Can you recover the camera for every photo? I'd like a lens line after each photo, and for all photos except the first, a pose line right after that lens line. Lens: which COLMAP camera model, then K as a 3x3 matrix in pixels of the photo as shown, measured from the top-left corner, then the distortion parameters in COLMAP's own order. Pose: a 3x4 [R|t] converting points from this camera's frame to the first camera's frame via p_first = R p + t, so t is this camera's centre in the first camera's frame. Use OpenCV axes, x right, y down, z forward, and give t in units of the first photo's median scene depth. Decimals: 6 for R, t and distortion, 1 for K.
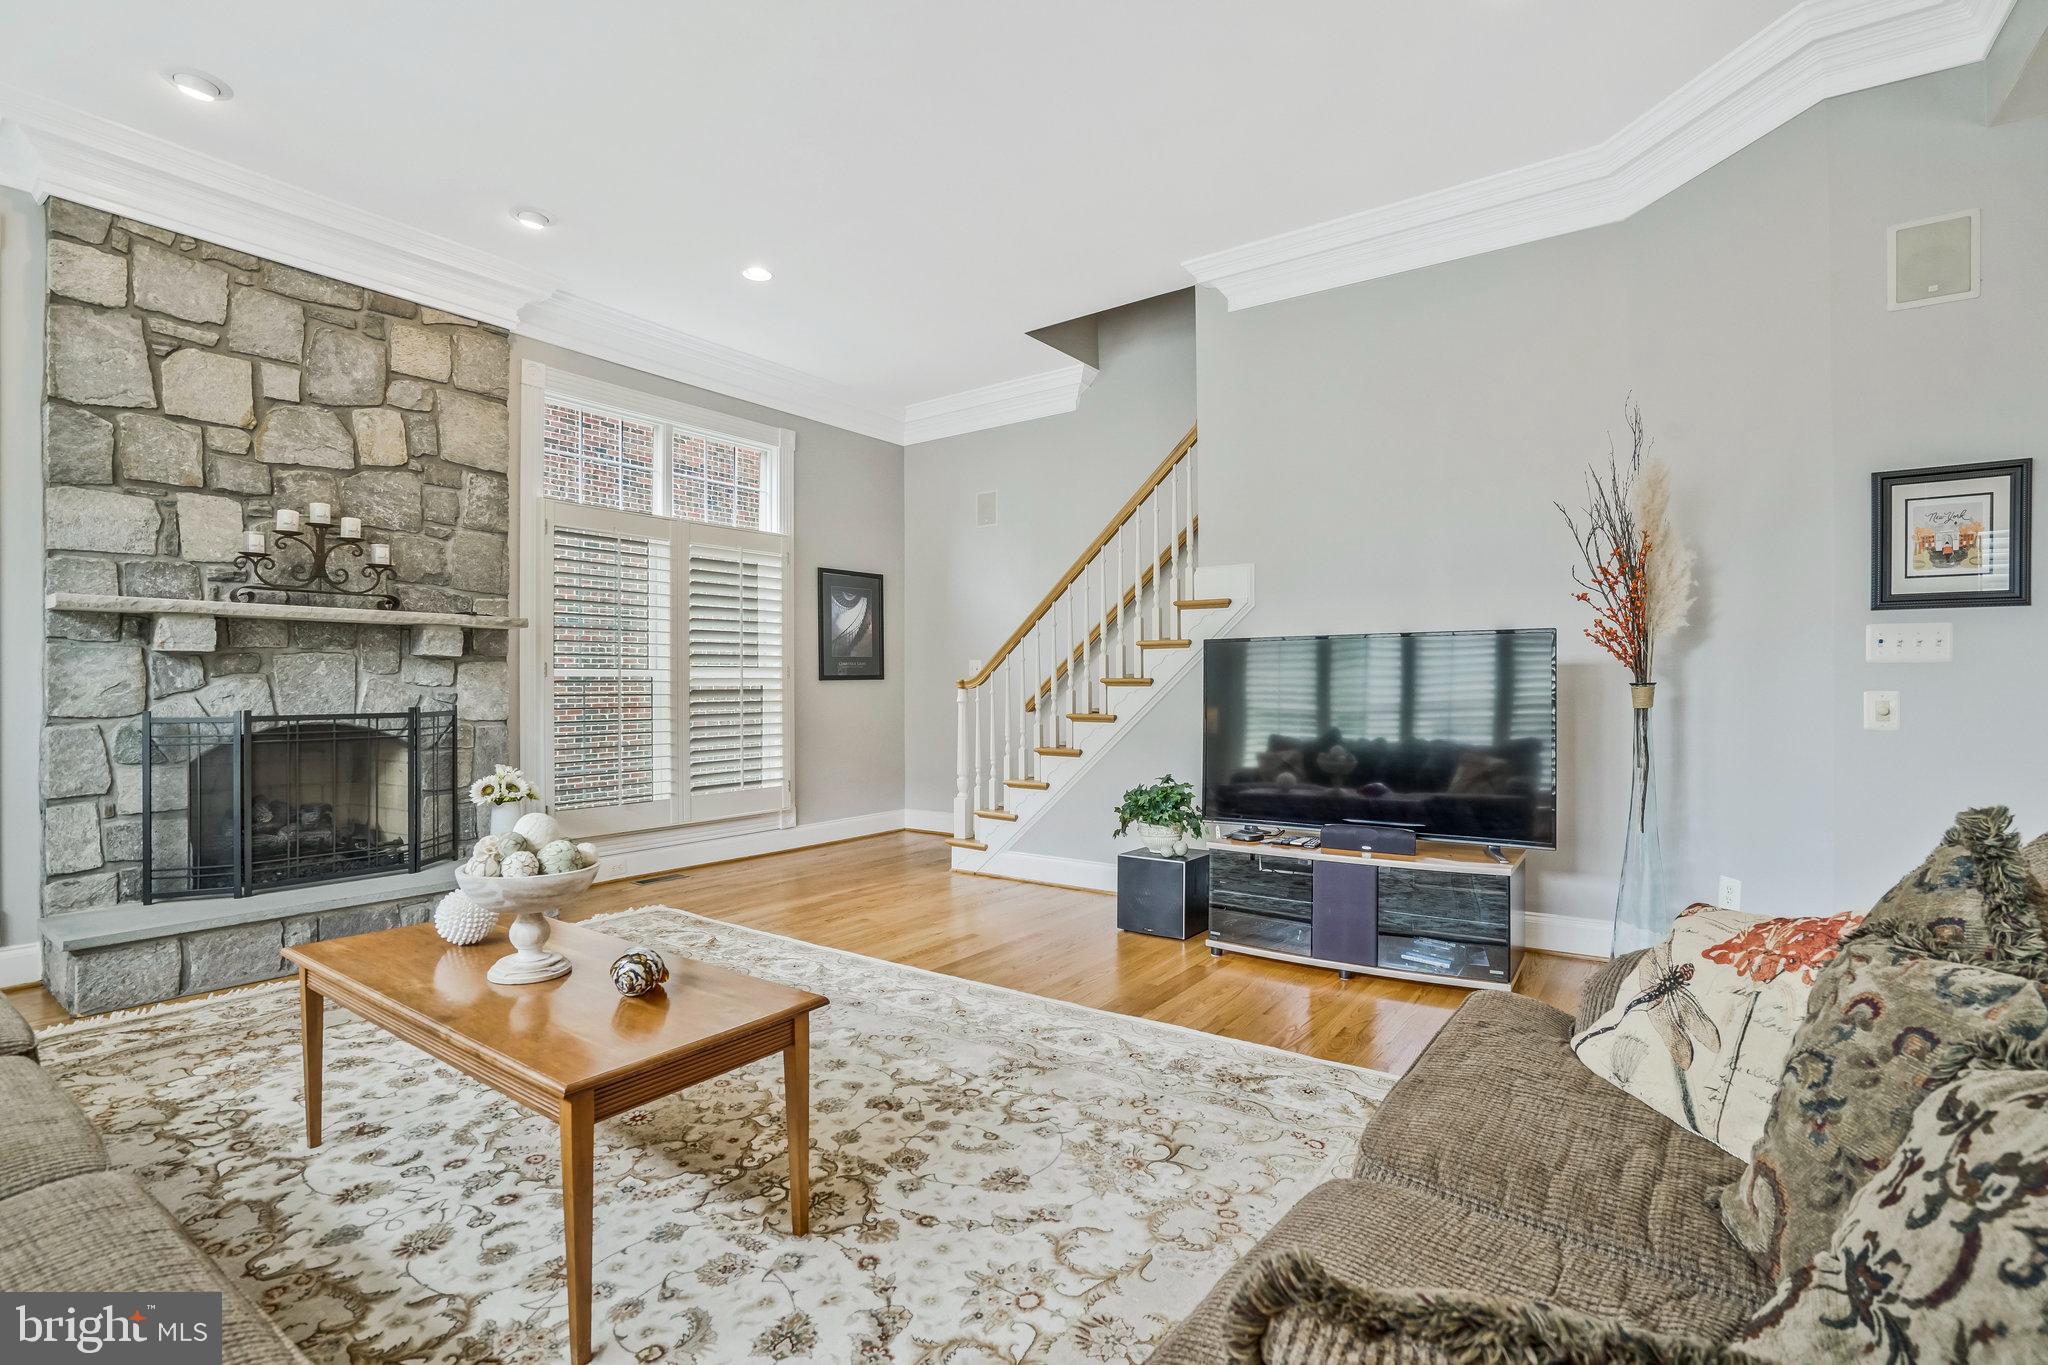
lens RADIAL K [[940.9, 0, 1015.7], [0, 940.9, 685.4], [0, 0, 1]] dist [-0.053167, 0.018154]
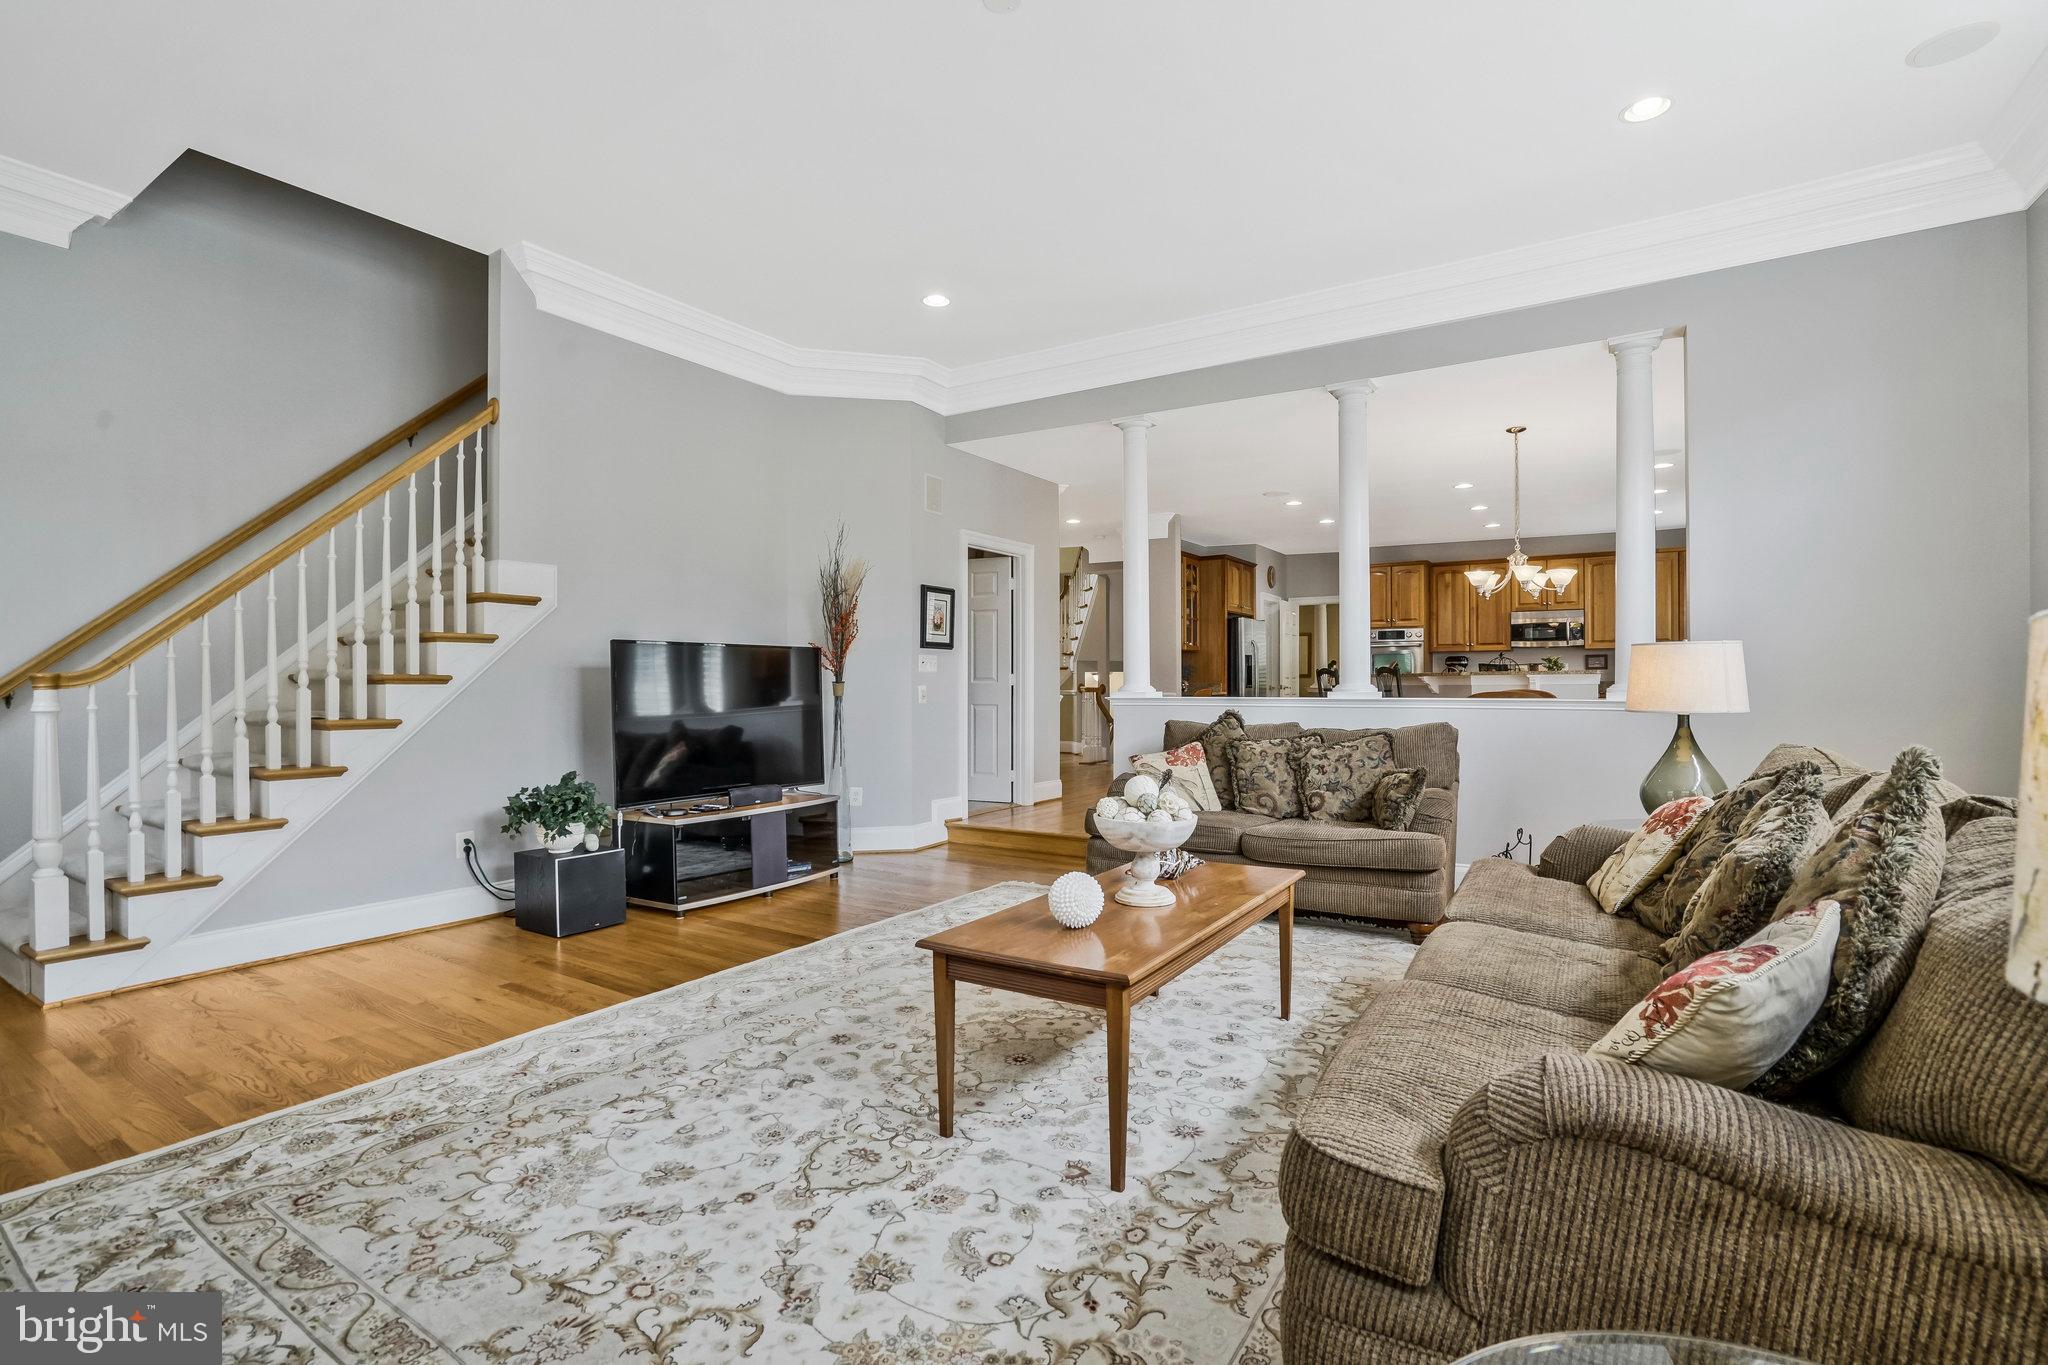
lens RADIAL K [[940.9, 0, 1015.7], [0, 940.9, 685.4], [0, 0, 1]] dist [-0.053167, 0.018154]
pose [[-0.051089, 0.002374, 0.998691, -0.975164], [0.004909, 0.999986, -0.002126, 0.008541], [-0.998682, 0.004794, -0.051100, 0.667383]]
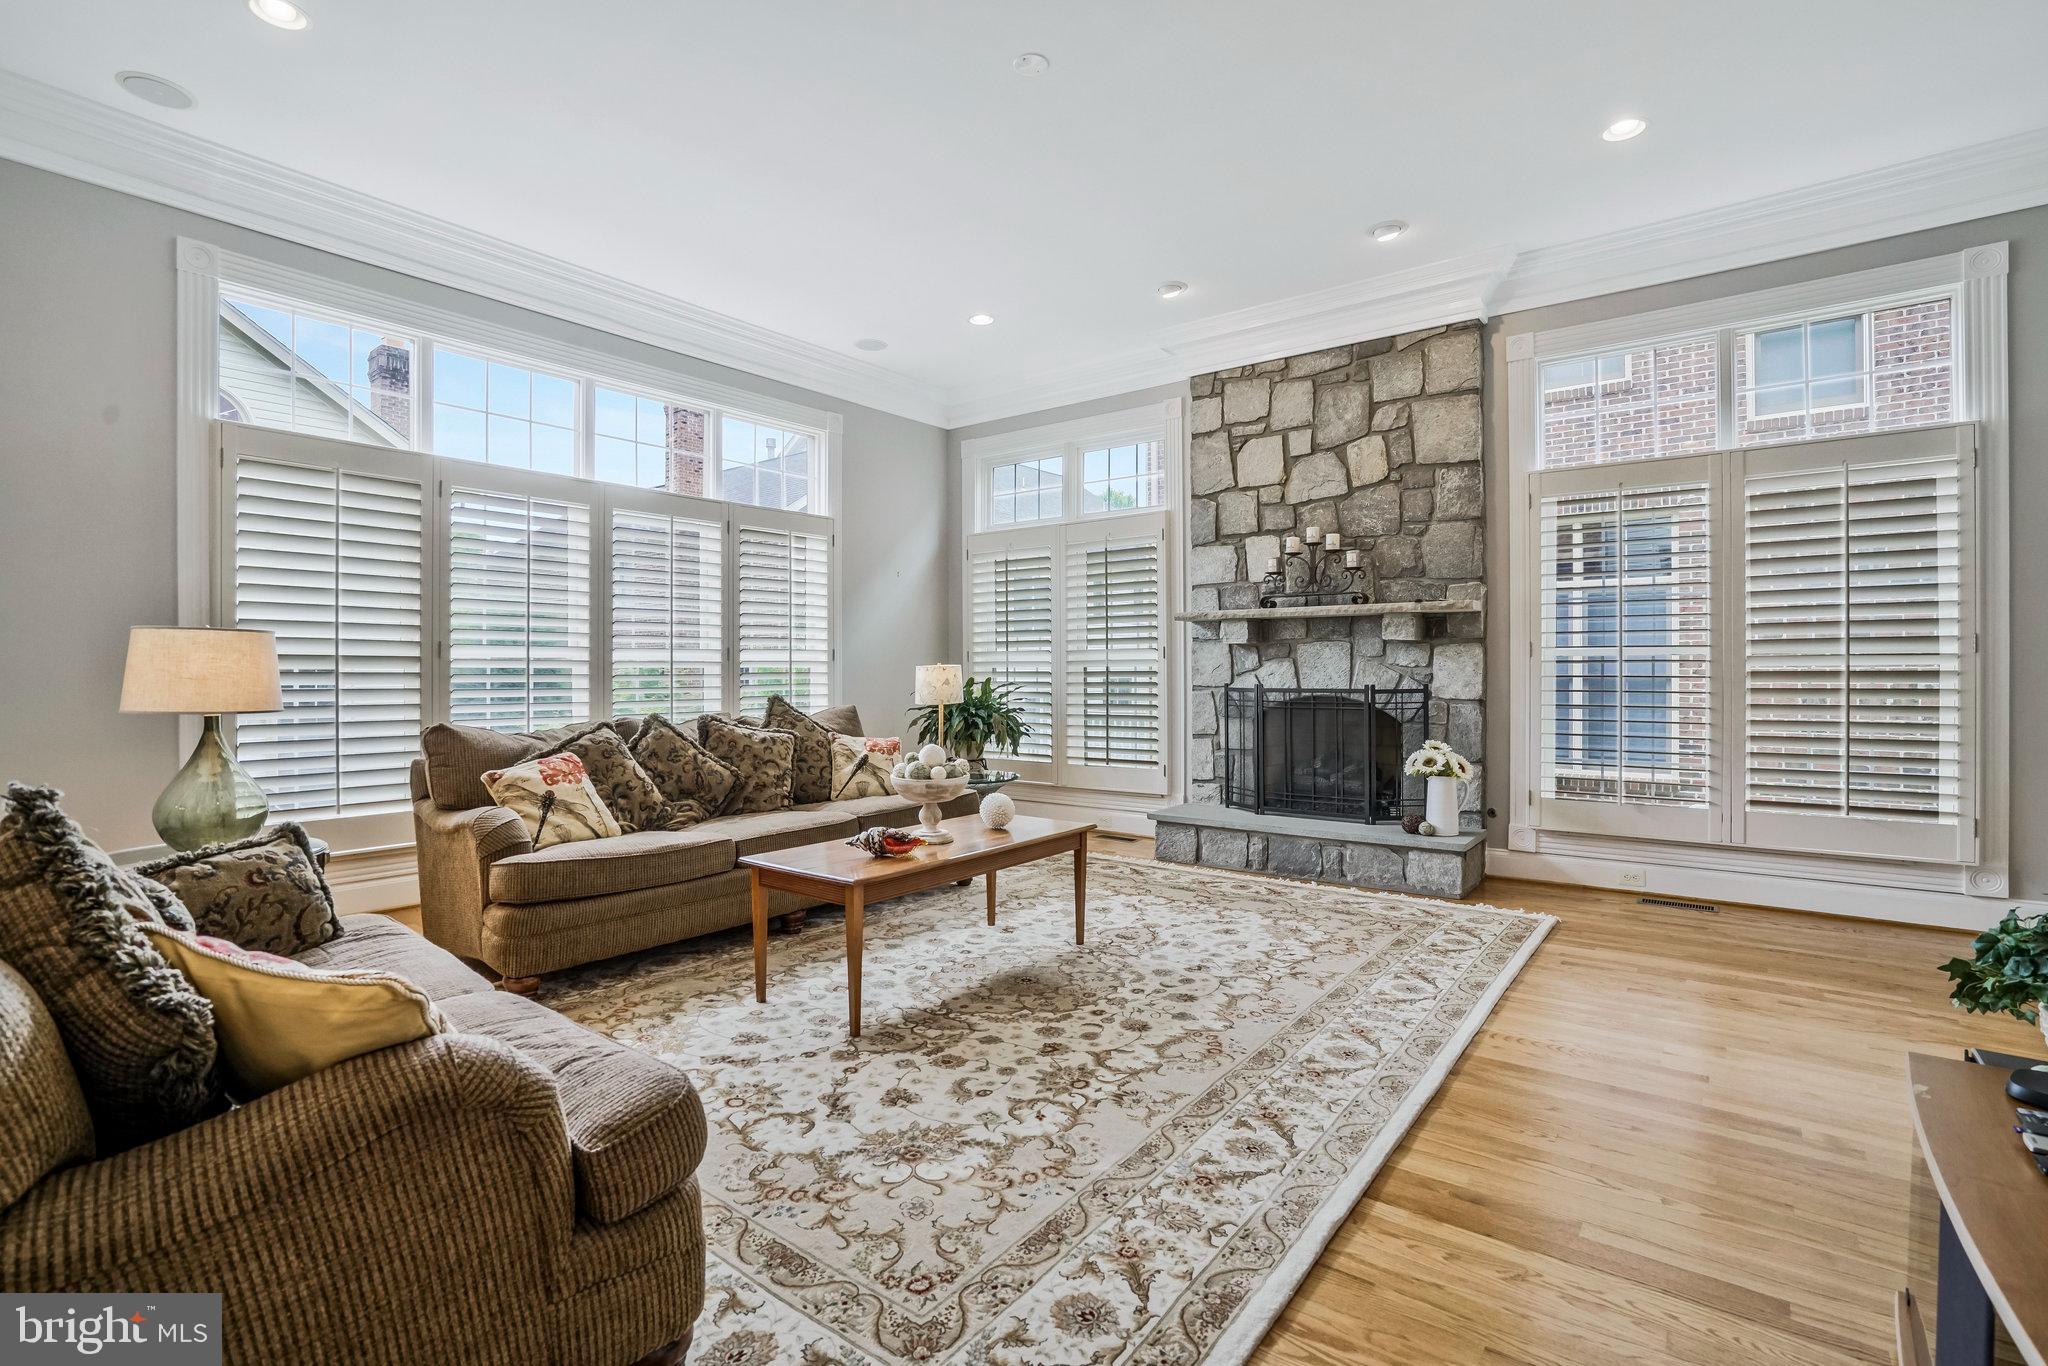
lens RADIAL K [[947.0, 0, 1024.0], [0, 947.0, 683.0], [0, 0, 1]] dist [-0.067666, -0.000108]
pose [[-0.033010, 0.014924, -0.999344, 0.622018], [0.003678, 0.999884, 0.014811, 0.002478], [0.999448, -0.003186, -0.033061, 0.656812]]
